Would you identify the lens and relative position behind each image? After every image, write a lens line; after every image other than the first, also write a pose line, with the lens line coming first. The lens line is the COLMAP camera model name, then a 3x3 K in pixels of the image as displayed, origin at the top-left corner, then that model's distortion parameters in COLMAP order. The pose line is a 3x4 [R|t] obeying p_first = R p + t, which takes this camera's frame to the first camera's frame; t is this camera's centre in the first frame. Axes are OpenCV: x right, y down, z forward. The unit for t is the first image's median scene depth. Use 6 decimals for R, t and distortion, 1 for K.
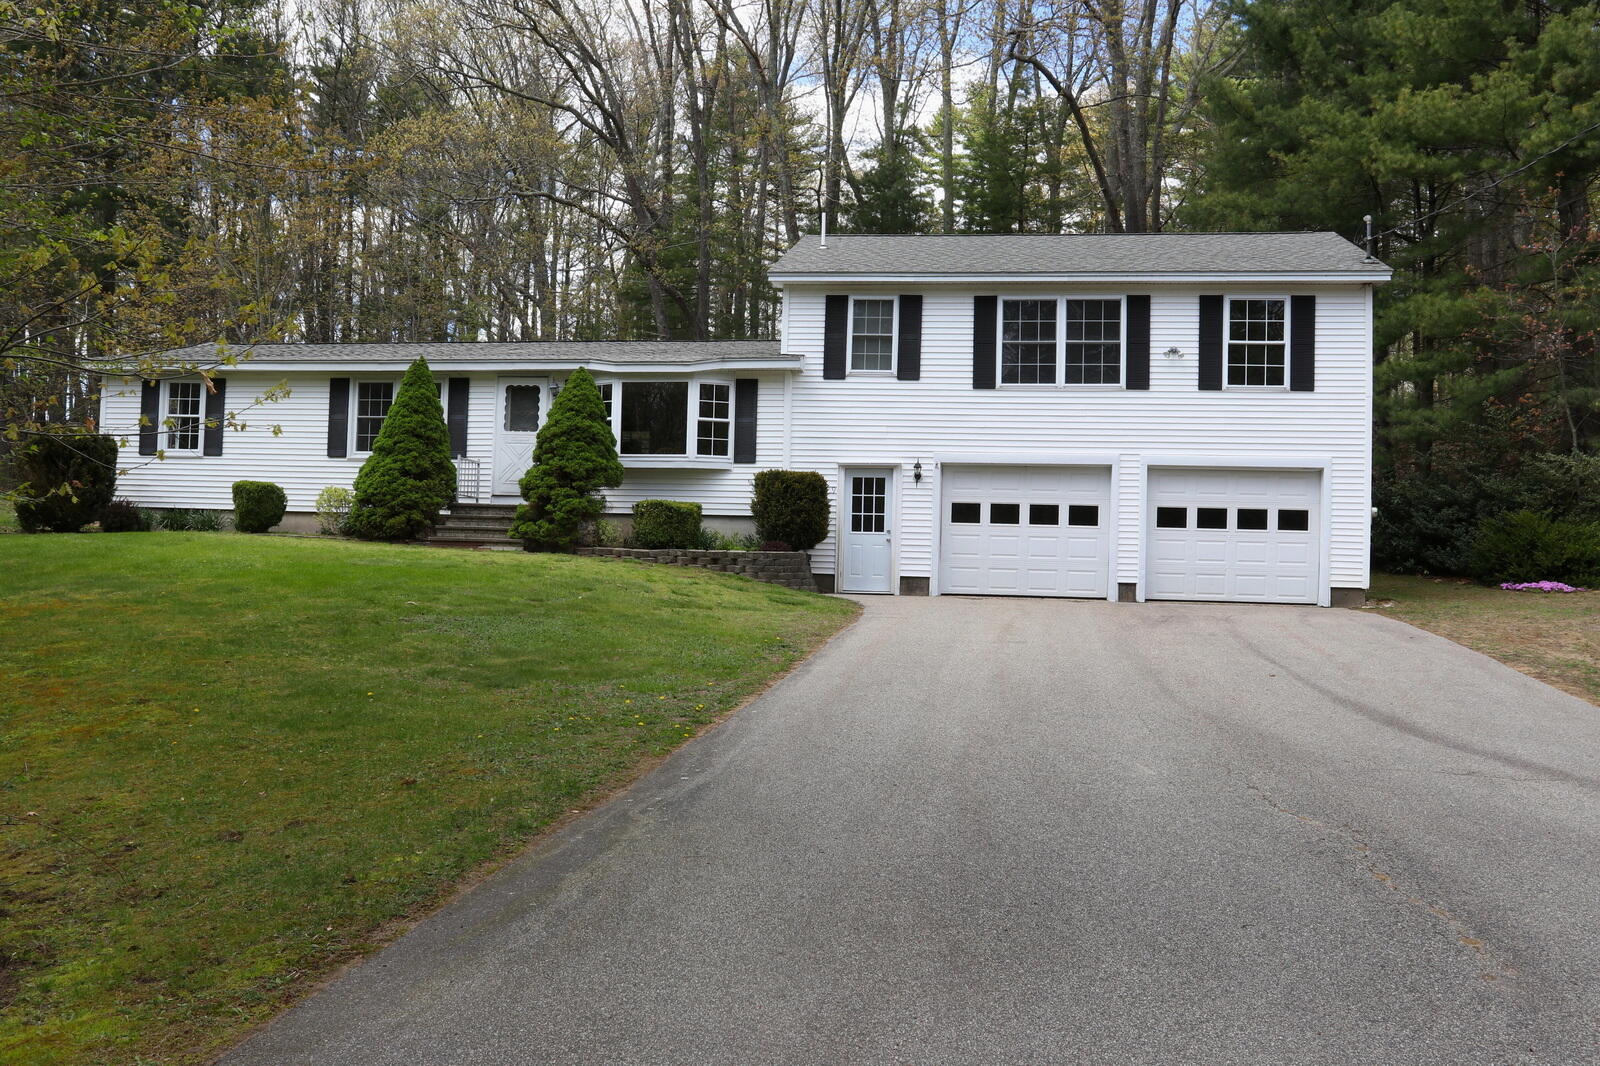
lens RADIAL K [[1267.3, 0, 803.2], [0, 1267.3, 537.7], [0, 0, 1]] dist [-0.063281, -0.001417]
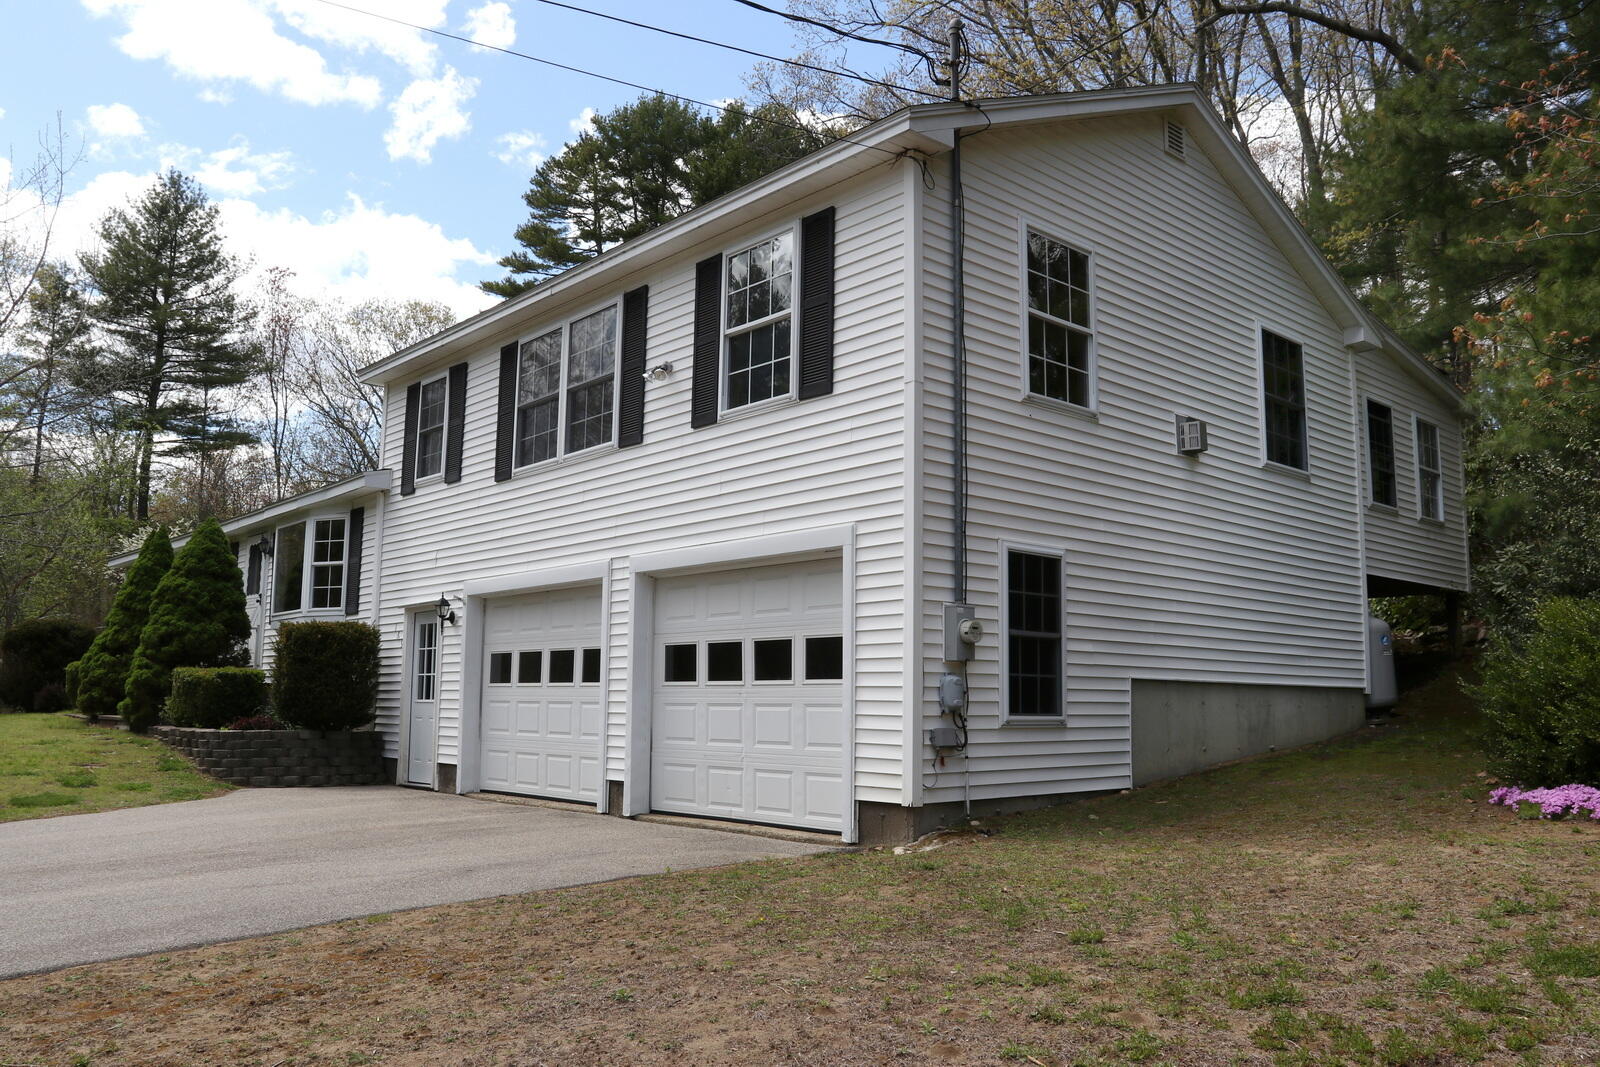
lens RADIAL K [[1267.3, 0, 805.0], [0, 1267.3, 528.4], [0, 0, 1]] dist [-0.063281, -0.001417]
pose [[0.763229, -0.112469, -0.636264, 0.692420], [0.040078, 0.991078, -0.127112, -0.001642], [0.644883, 0.071515, 0.760928, 0.604112]]
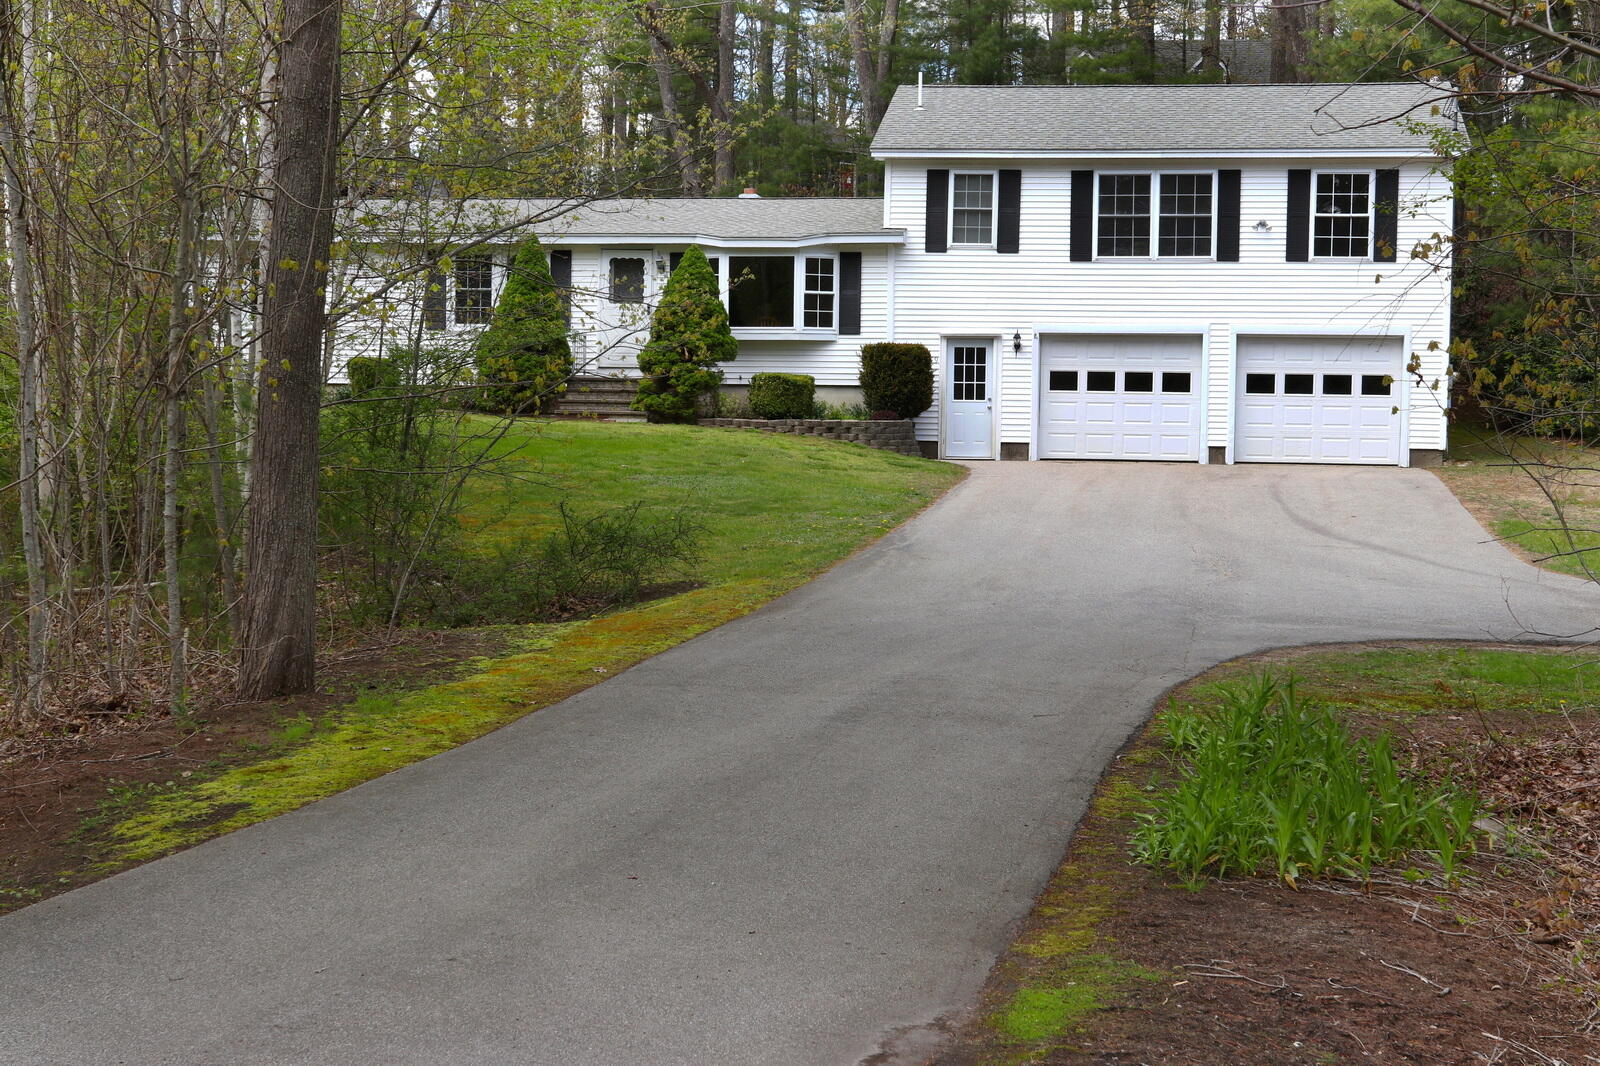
lens RADIAL K [[2334.2, 0, 796.8], [0, 2334.2, 531.4], [0, 0, 1]] dist [-0.019948, 0.000000]
pose [[0.999924, -0.010362, -0.006681, -0.080712], [0.010779, 0.997779, 0.065737, -0.024845], [0.005985, -0.065804, 0.997815, -0.939371]]
